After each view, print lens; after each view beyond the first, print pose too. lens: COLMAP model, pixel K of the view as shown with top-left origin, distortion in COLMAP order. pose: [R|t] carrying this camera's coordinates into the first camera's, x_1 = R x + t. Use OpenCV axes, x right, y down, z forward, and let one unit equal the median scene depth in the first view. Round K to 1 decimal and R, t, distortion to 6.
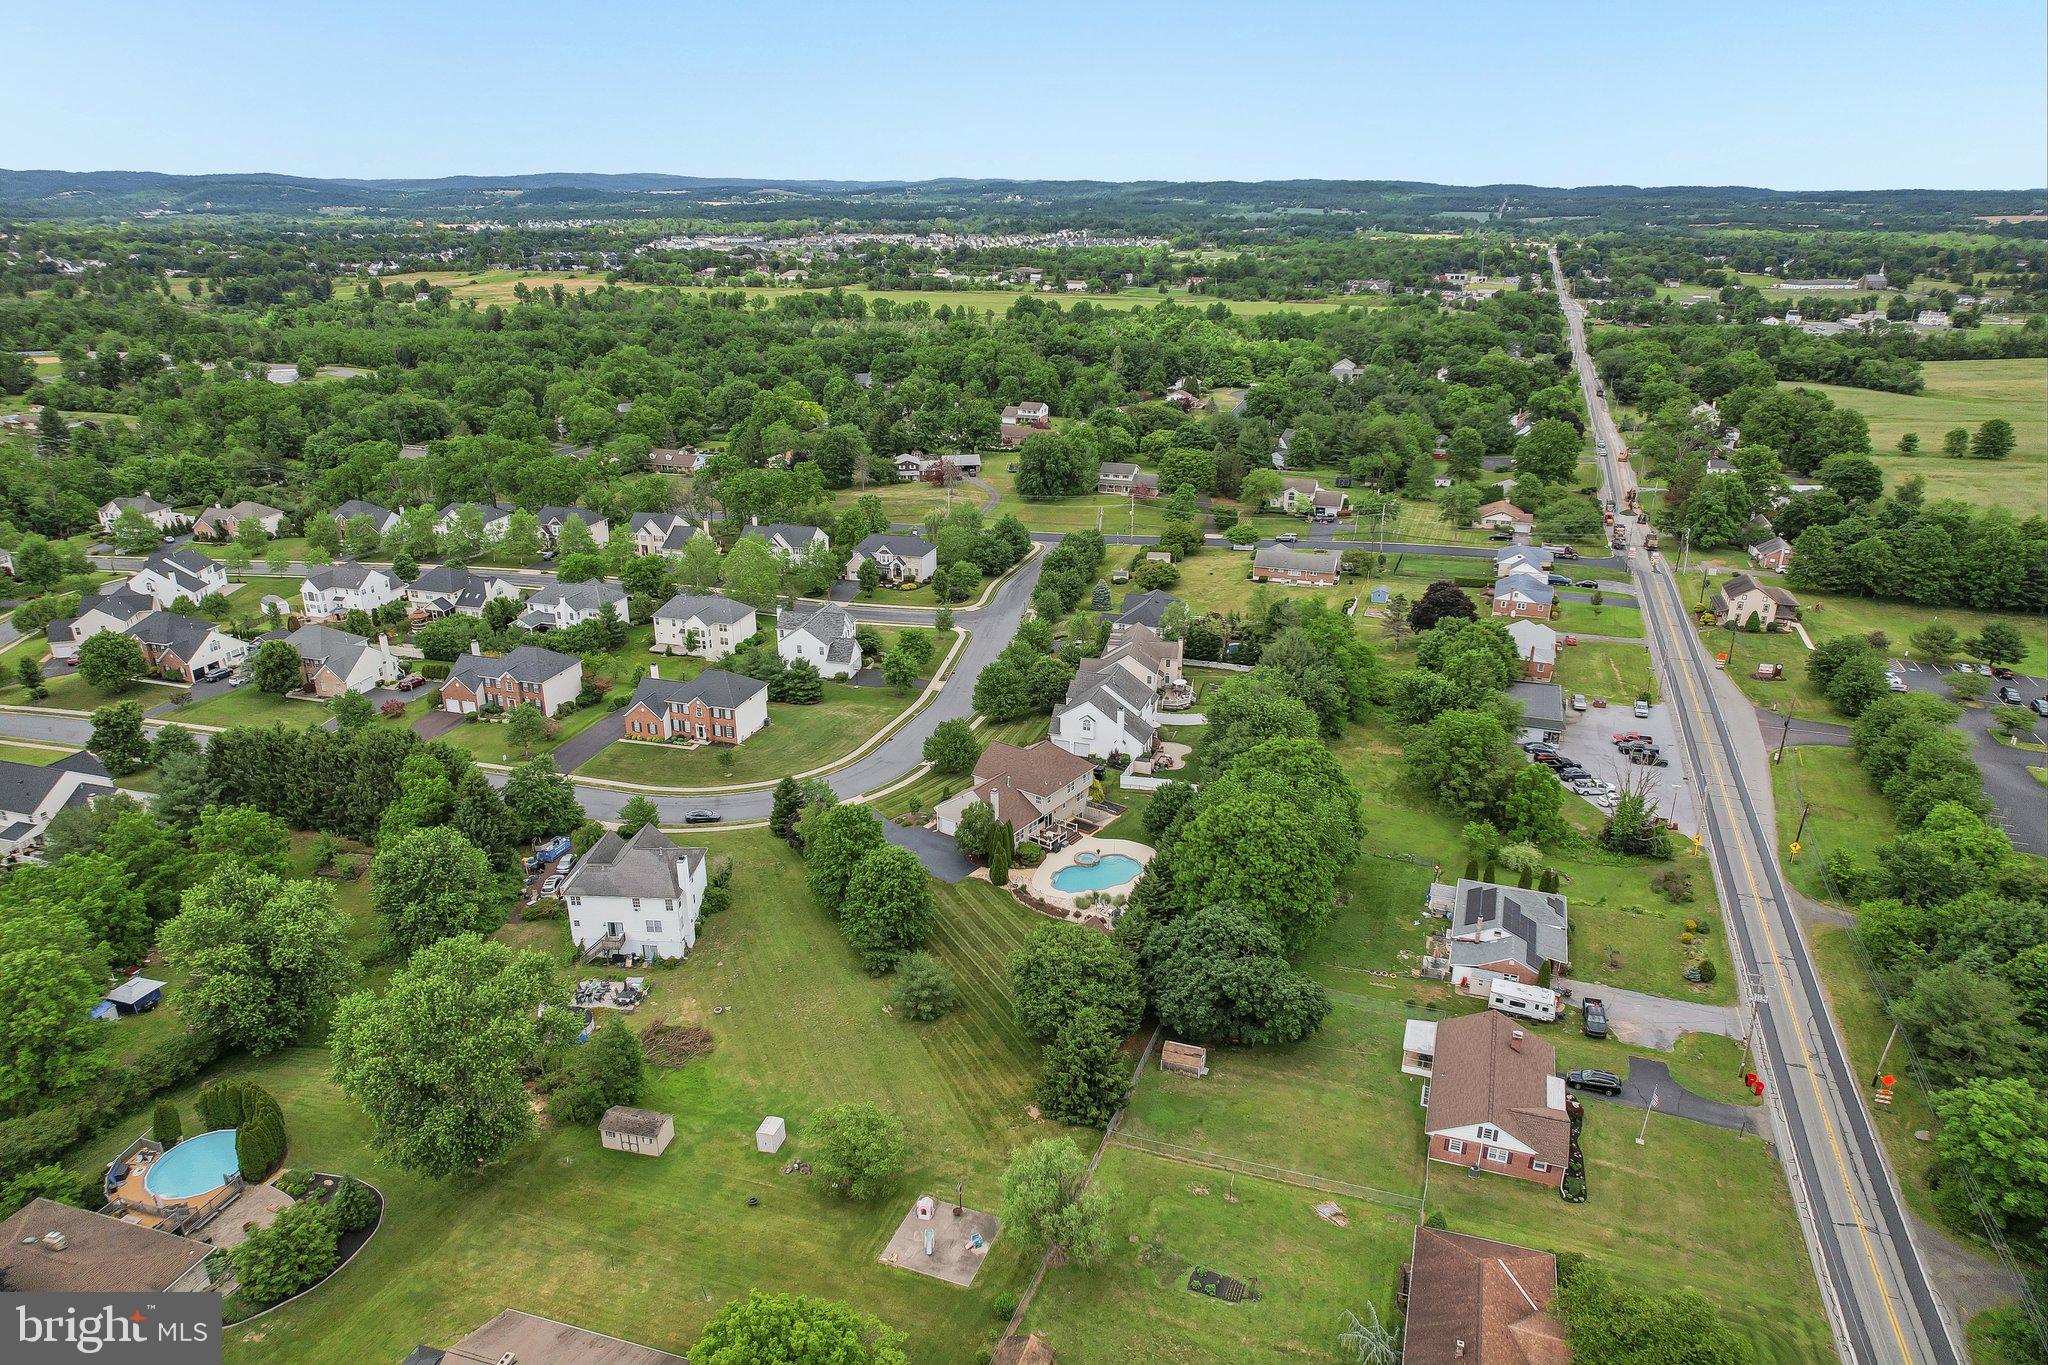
lens RADIAL K [[1310.0, 0, 1024.0], [0, 1310.0, 682.5], [0, 0, 1]] dist [-0.069399, 0.055580]
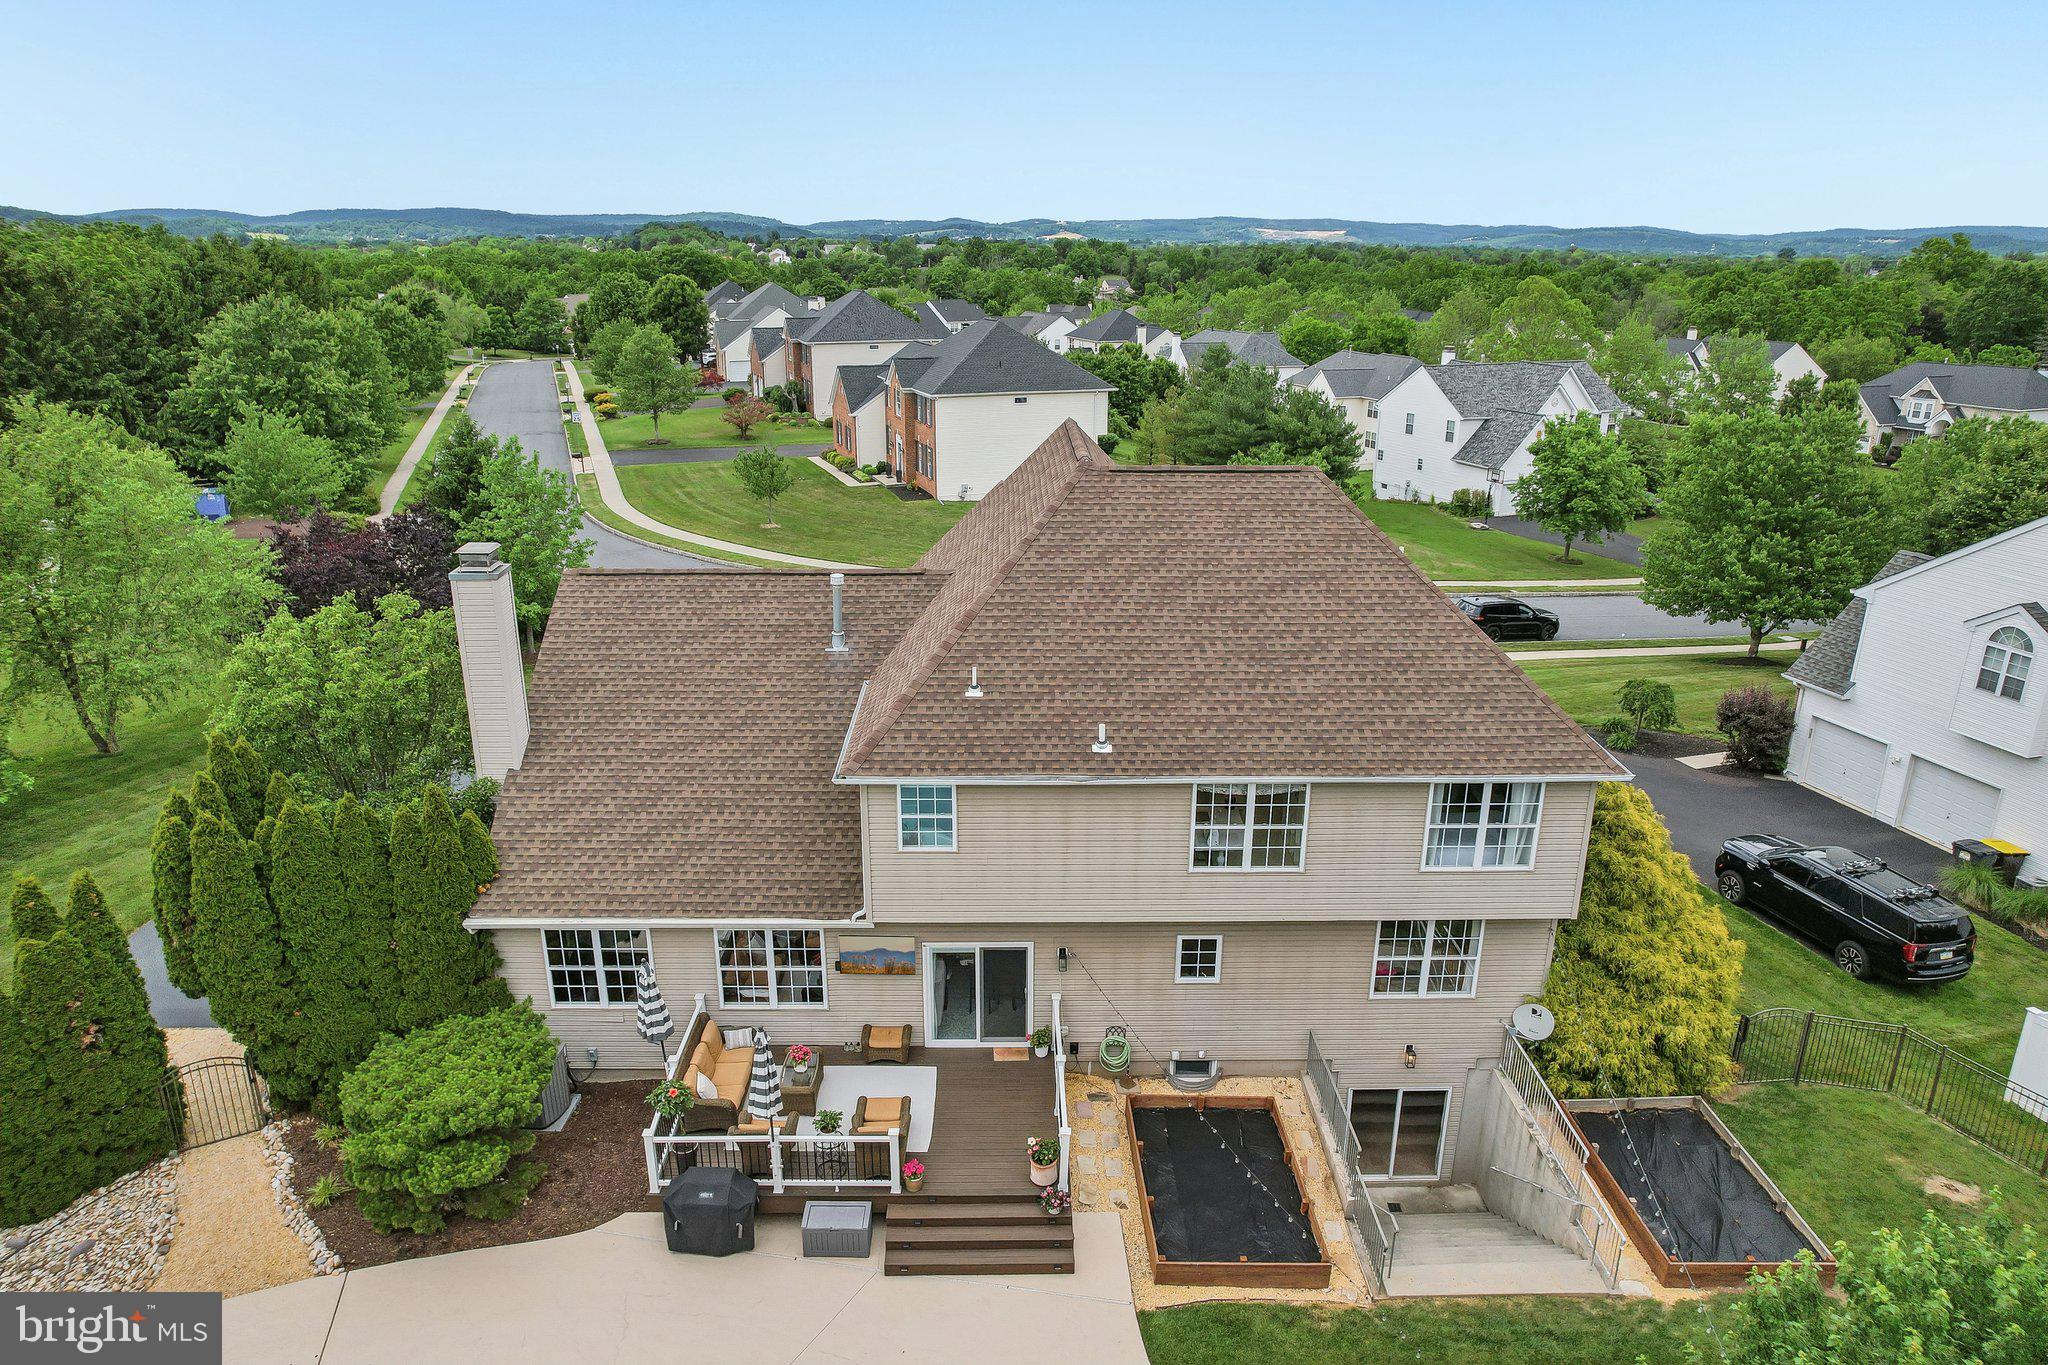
lens RADIAL K [[1310.0, 0, 1024.0], [0, 1310.0, 682.5], [0, 0, 1]] dist [-0.069399, 0.055580]
pose [[0.599556, 0.261039, -0.756566, 0.104693], [-0.290856, 0.951746, 0.097887, 0.060152], [0.745611, 0.161363, 0.646550, 0.878075]]
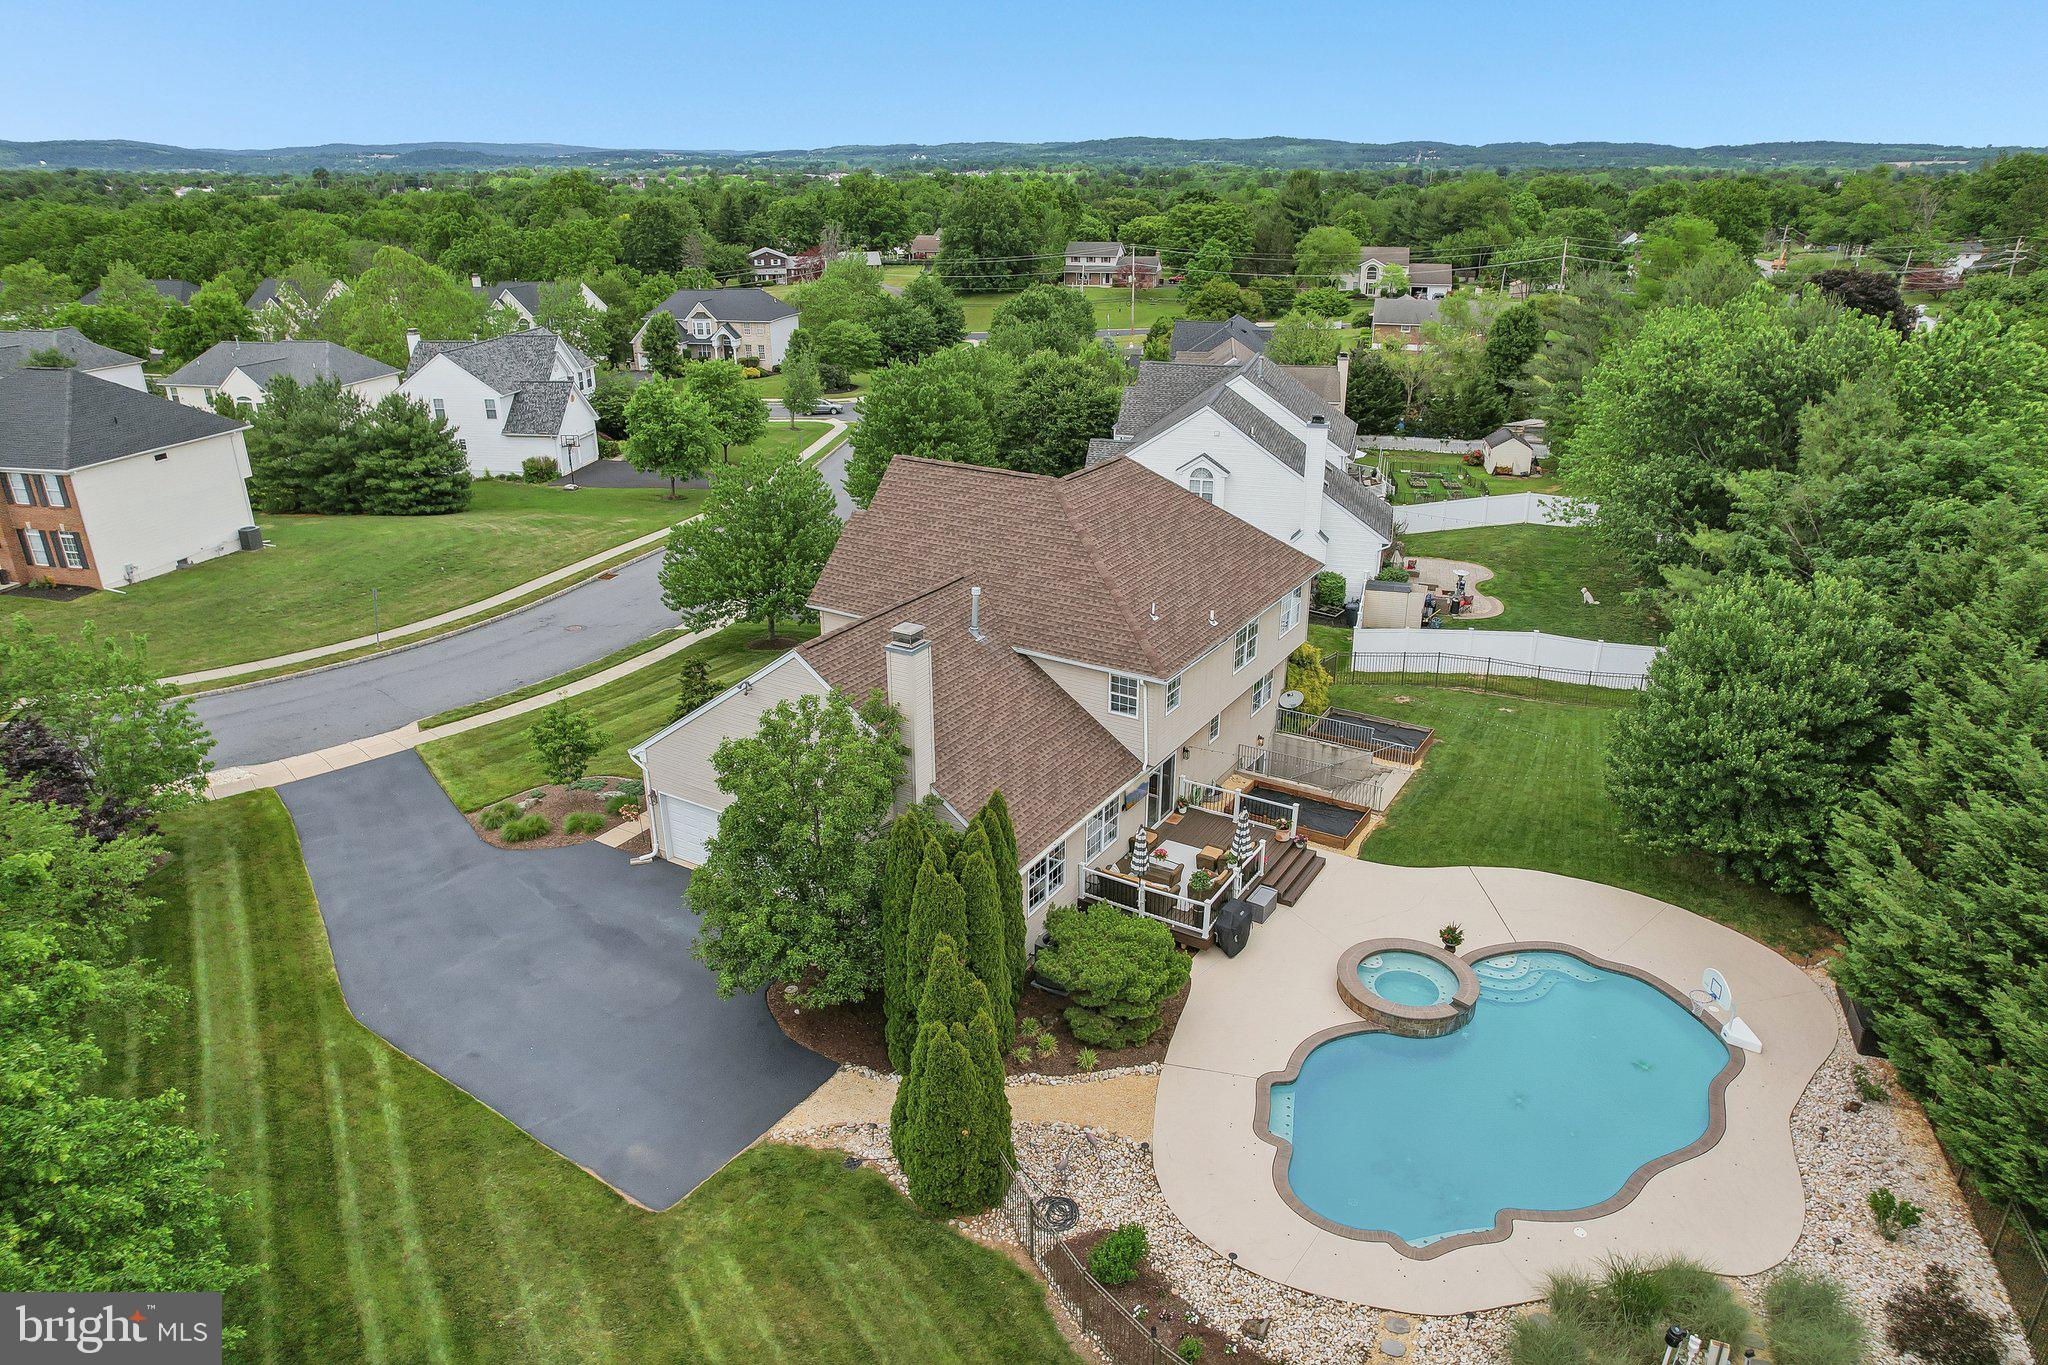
lens RADIAL K [[1303.4, 0, 1024.0], [0, 1303.4, 682.5], [0, 0, 1]] dist [-0.021097, 0.000797]
pose [[0.997694, -0.029607, 0.061073, -0.016379], [0.028473, 0.999407, 0.019350, 0.078933], [-0.061610, -0.017566, 0.997946, 0.753148]]
